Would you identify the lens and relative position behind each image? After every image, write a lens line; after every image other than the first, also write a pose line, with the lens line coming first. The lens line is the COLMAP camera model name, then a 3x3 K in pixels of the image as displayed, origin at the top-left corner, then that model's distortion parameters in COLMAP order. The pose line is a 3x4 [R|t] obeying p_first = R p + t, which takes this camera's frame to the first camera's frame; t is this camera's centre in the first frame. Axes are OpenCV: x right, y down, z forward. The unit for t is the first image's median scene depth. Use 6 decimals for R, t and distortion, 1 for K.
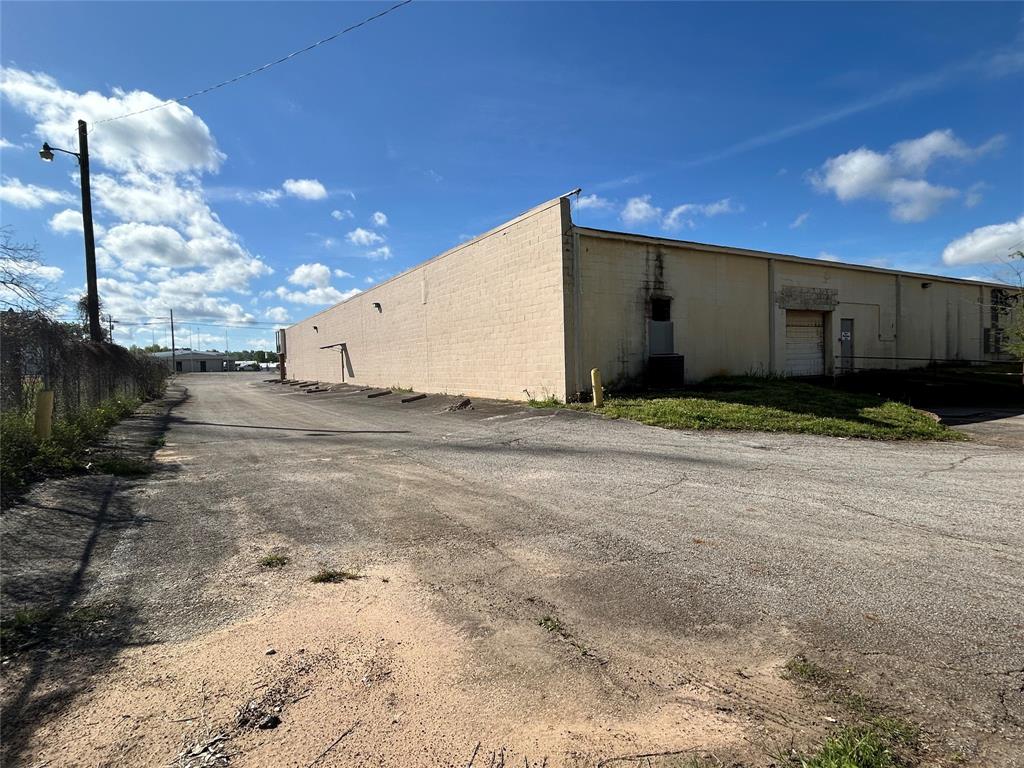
lens RADIAL K [[531.0, 0, 510.8], [0, 531.0, 384.3], [0, 0, 1]] dist [0.001757, 0.003070]
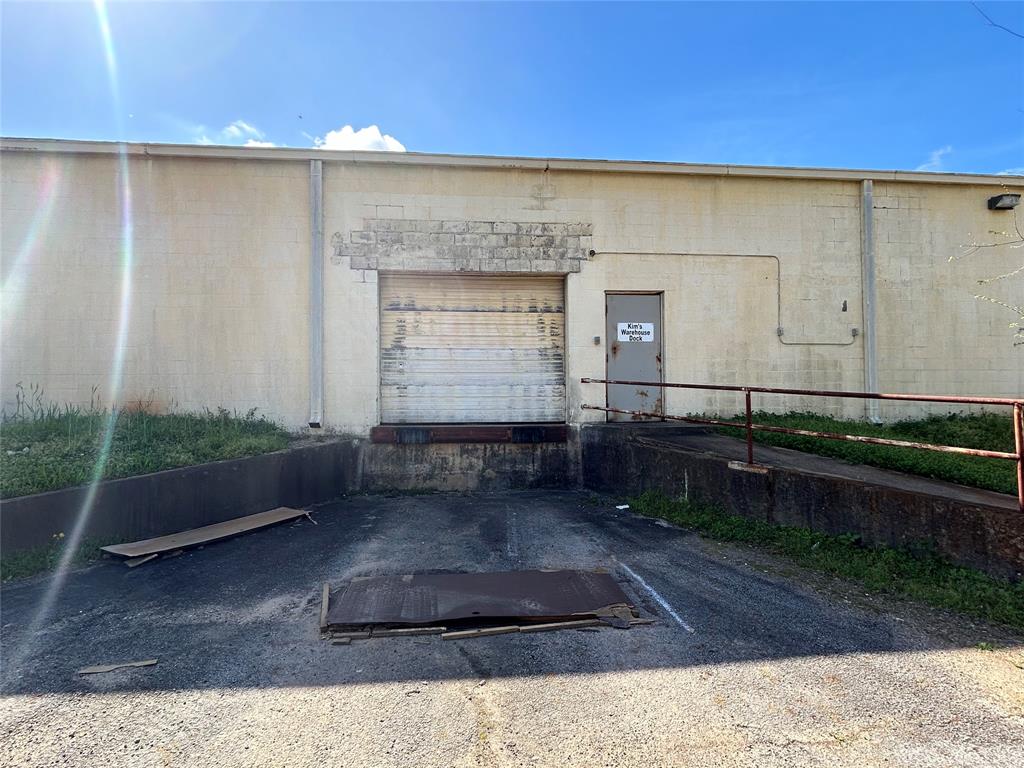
lens RADIAL K [[531.0, 0, 510.8], [0, 531.0, 384.3], [0, 0, 1]] dist [0.001757, 0.003070]
pose [[0.901665, 0.022521, -0.431849, 1.116021], [-0.038851, 0.998823, -0.029029, -0.051666], [0.430687, 0.042952, 0.901479, 0.891668]]
